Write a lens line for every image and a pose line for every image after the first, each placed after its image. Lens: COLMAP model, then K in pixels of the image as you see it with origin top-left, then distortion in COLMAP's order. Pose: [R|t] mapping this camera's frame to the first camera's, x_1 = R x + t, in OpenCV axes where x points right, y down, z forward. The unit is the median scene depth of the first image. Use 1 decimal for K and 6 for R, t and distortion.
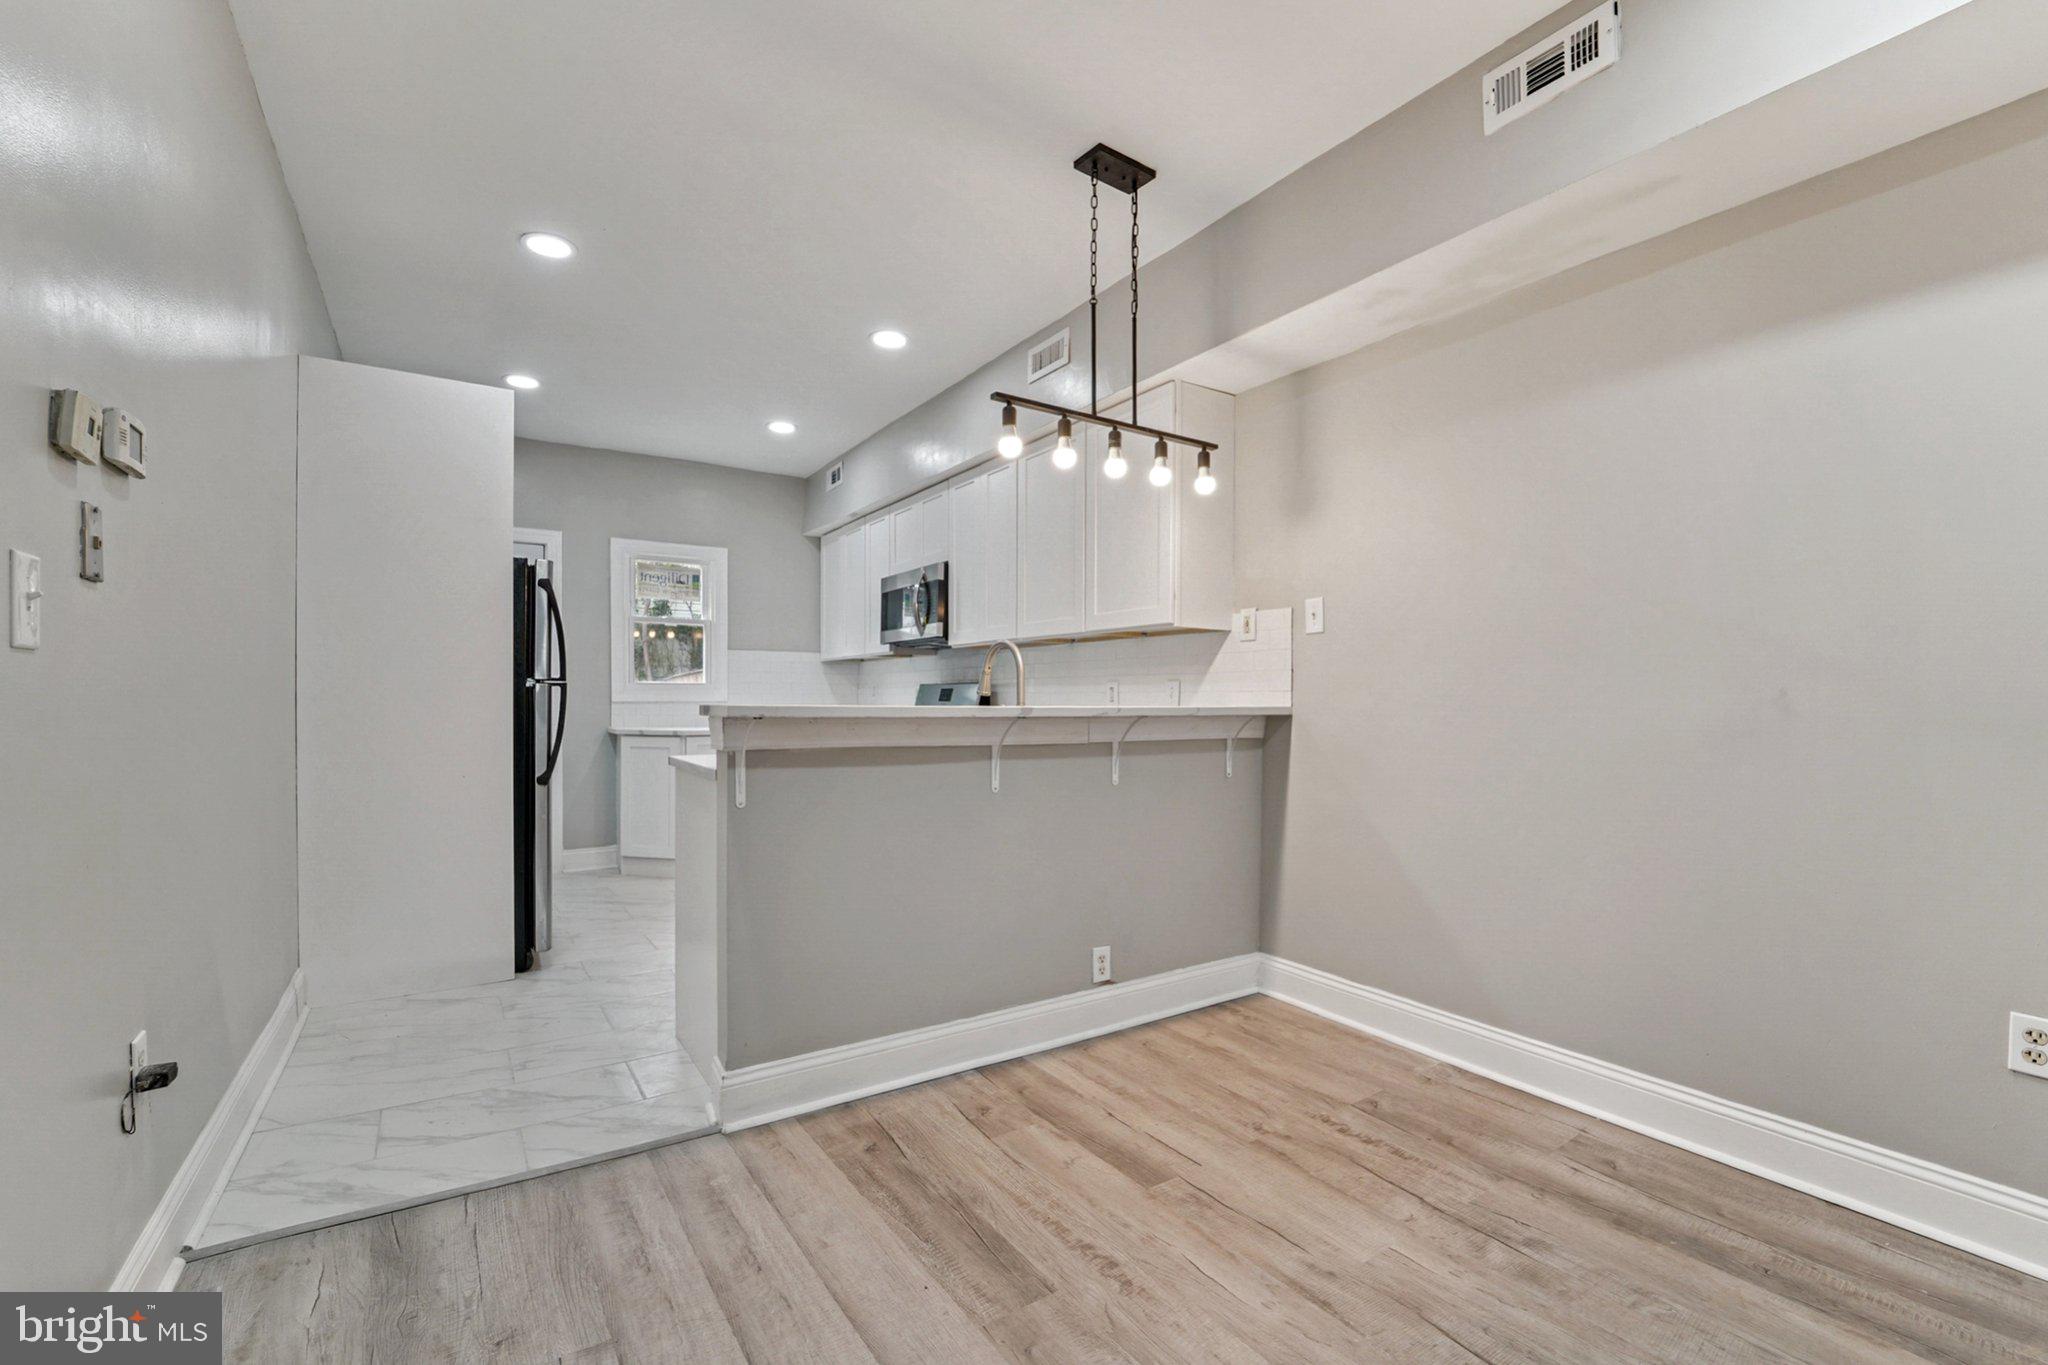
lens RADIAL K [[861.1, 0, 1026.5], [0, 861.1, 695.3], [0, 0, 1]] dist [-0.011084, -0.000968]
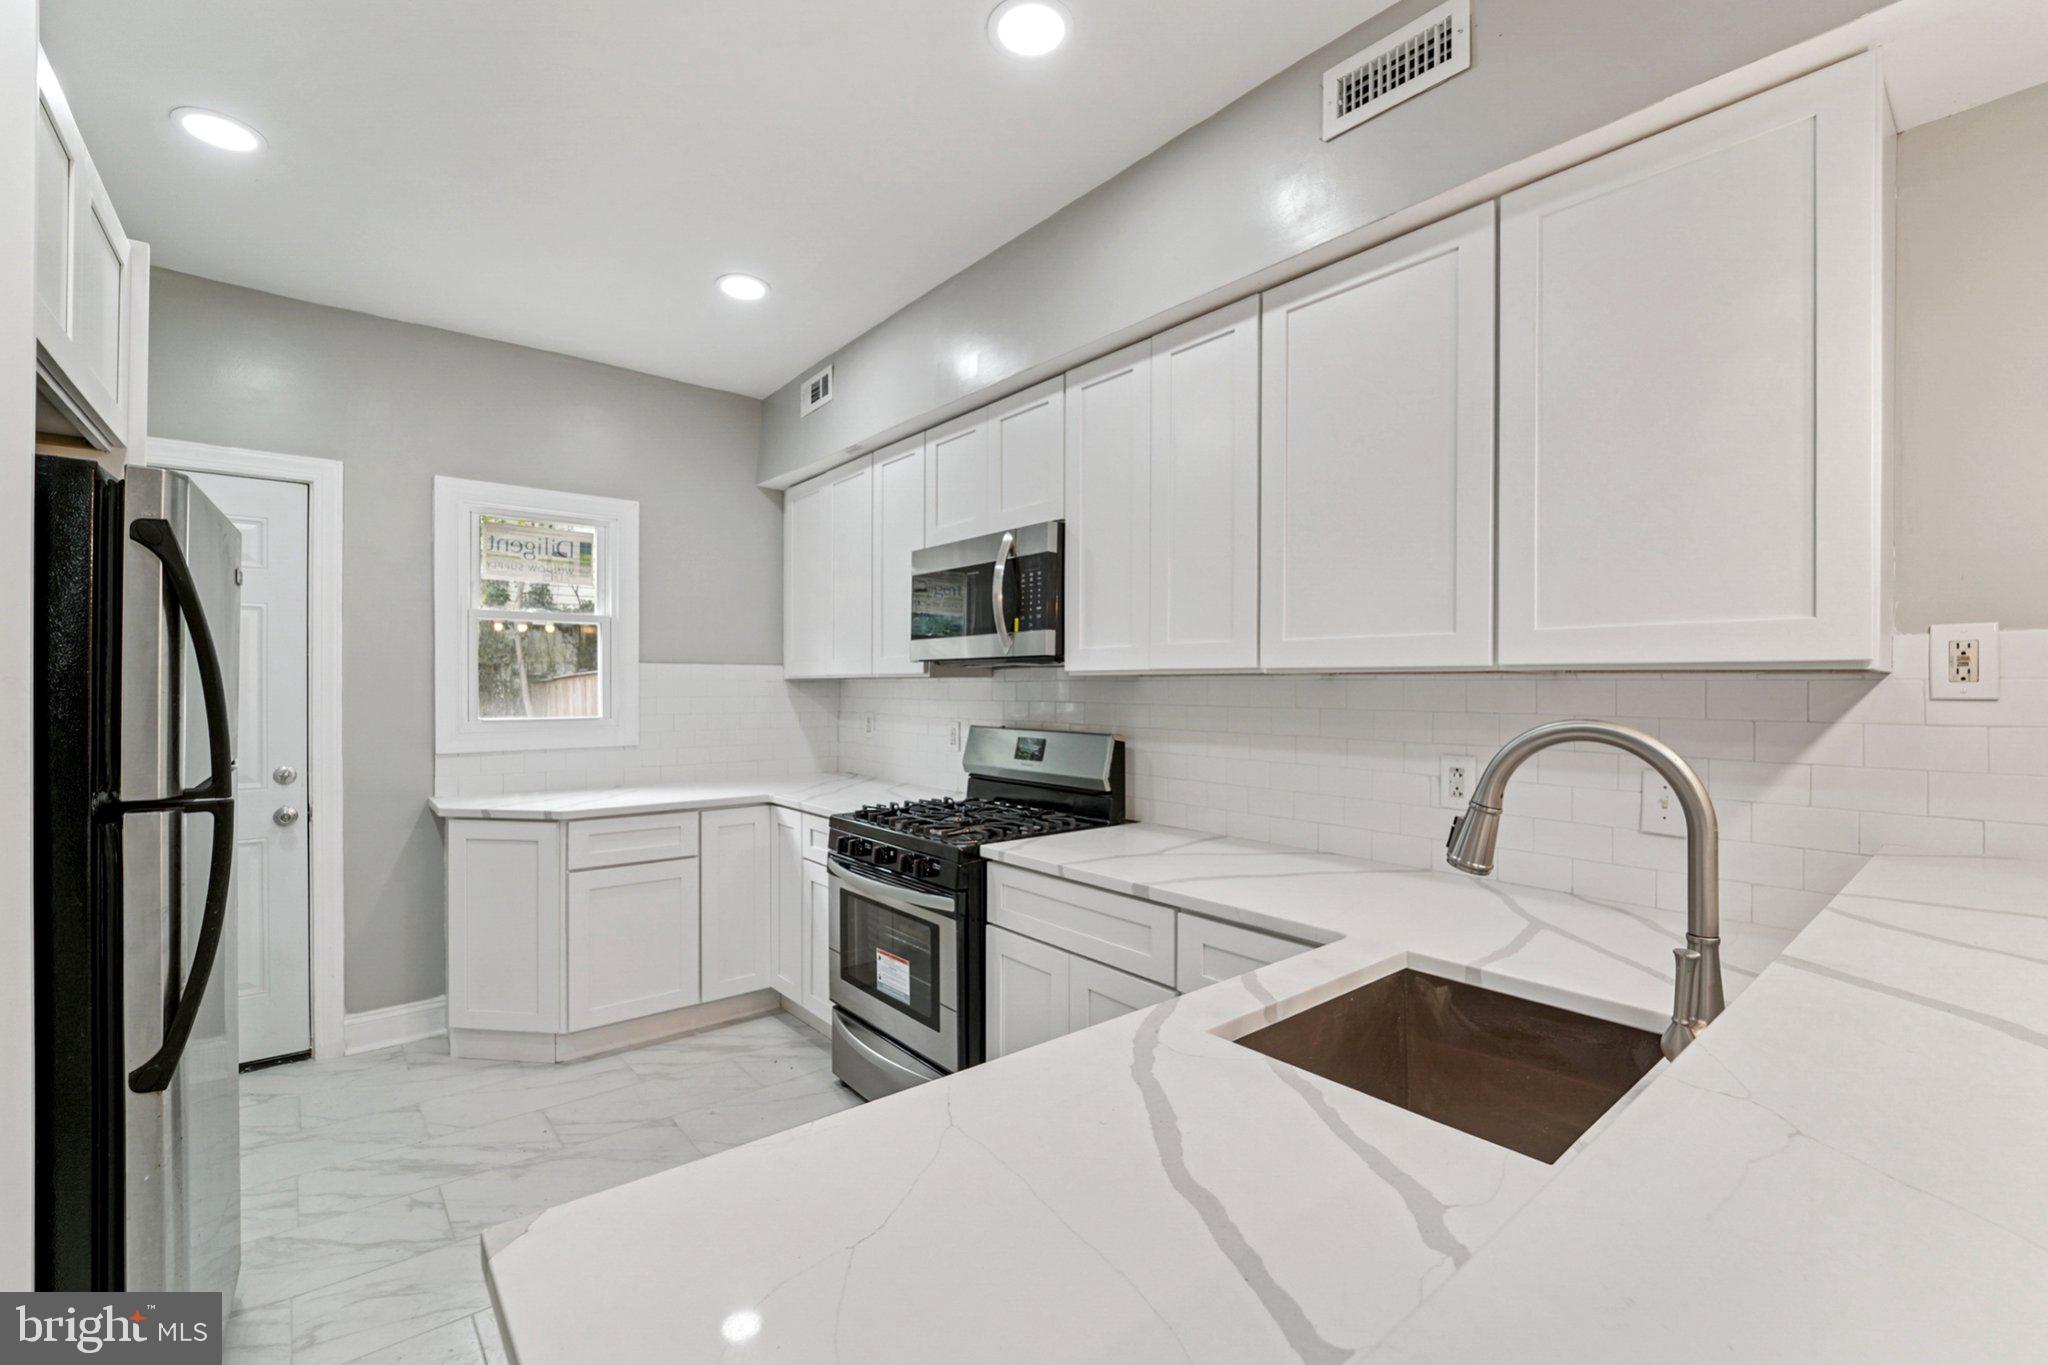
lens RADIAL K [[861.1, 0, 1023.7], [0, 861.1, 678.5], [0, 0, 1]] dist [-0.011084, -0.000968]
pose [[0.994186, 0.001645, 0.107663, -0.147288], [-0.001093, 0.999986, -0.005184, -0.042148], [-0.107670, 0.005036, 0.994174, 0.376722]]
